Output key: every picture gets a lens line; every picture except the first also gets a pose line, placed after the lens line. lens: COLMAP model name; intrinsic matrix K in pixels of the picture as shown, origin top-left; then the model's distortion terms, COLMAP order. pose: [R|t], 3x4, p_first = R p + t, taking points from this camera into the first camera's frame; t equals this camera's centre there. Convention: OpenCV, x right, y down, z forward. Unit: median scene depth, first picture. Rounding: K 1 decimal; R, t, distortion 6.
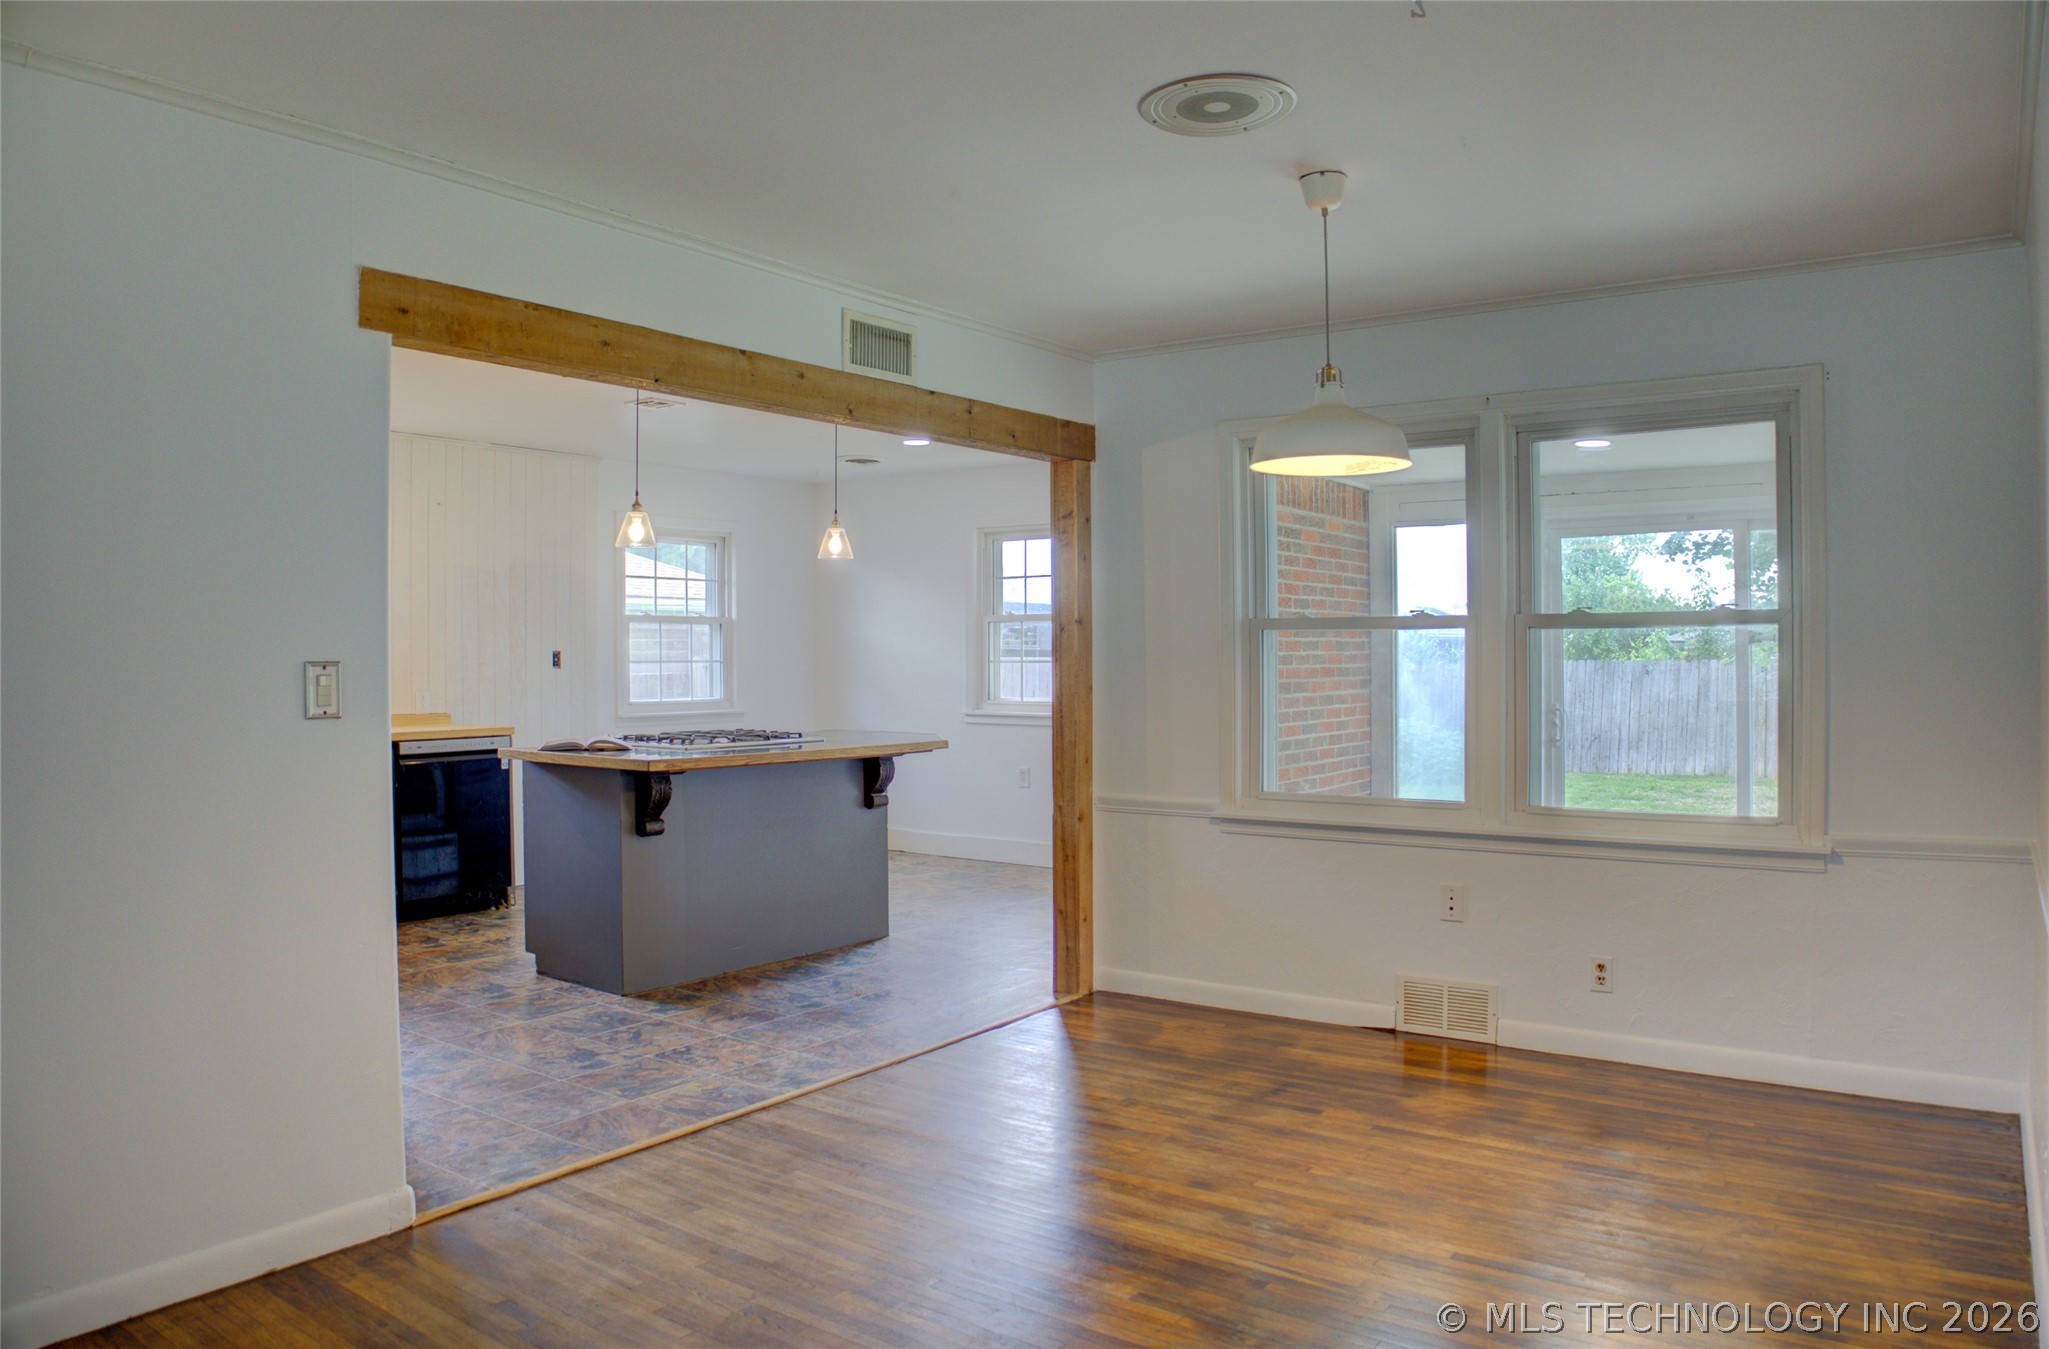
lens RADIAL K [[1386.9, 0, 1037.6], [0, 1386.9, 684.8], [0, 0, 1]] dist [-0.193880, 0.165351]
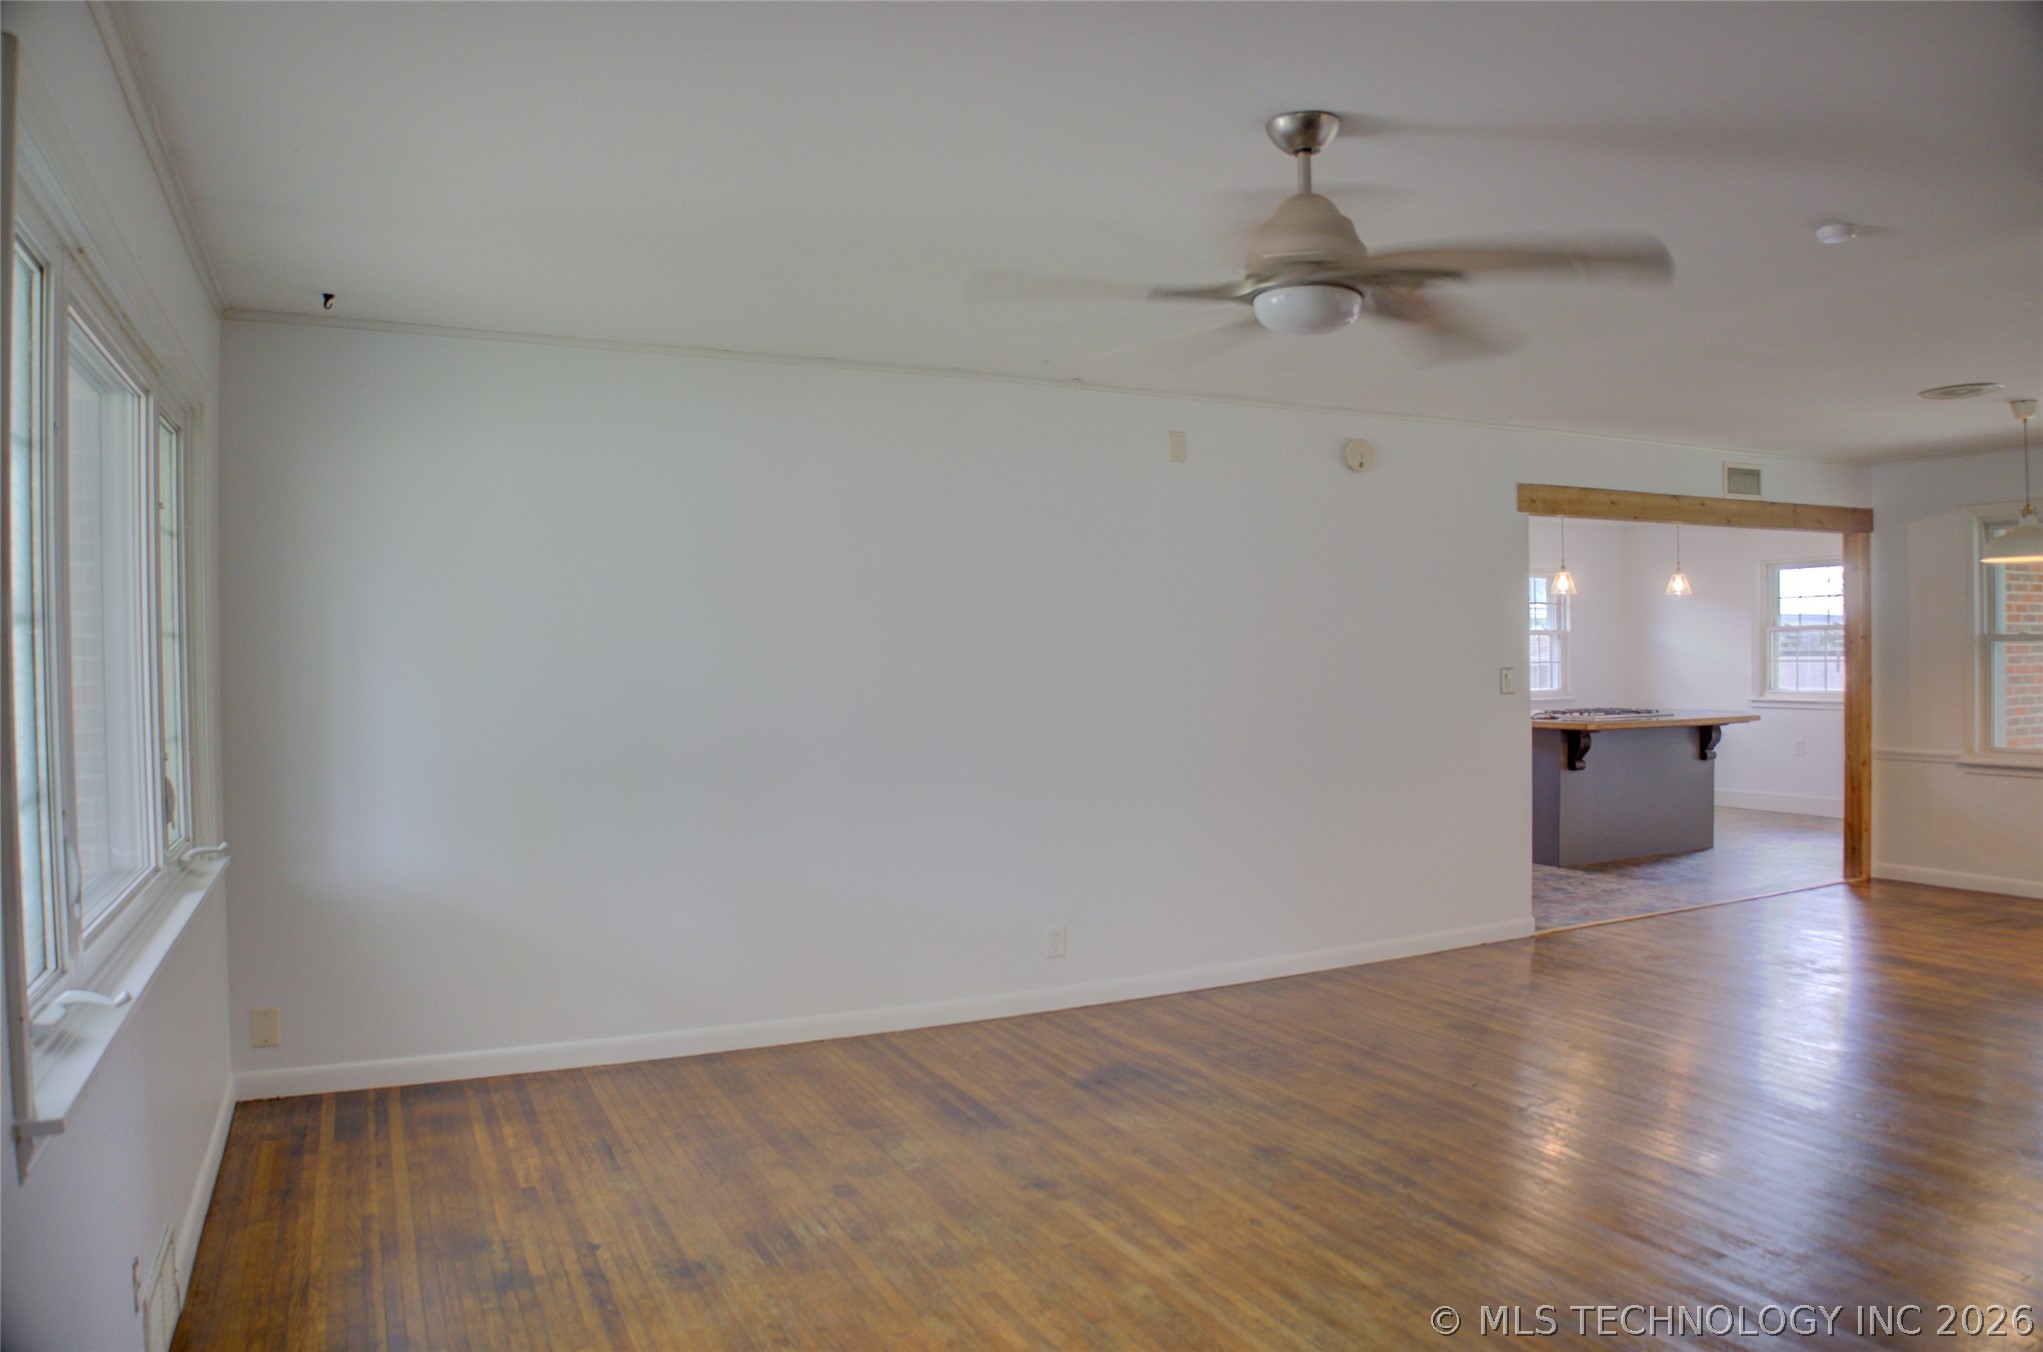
lens RADIAL K [[1433.6, 0, 1023.5], [0, 1433.6, 693.1], [0, 0, 1]] dist [-0.088619, -0.003959]
pose [[0.892673, 0.001803, -0.450701, -0.110312], [0.002285, 0.999961, 0.008526, 0.001863], [0.450699, -0.008641, 0.892634, -0.814768]]
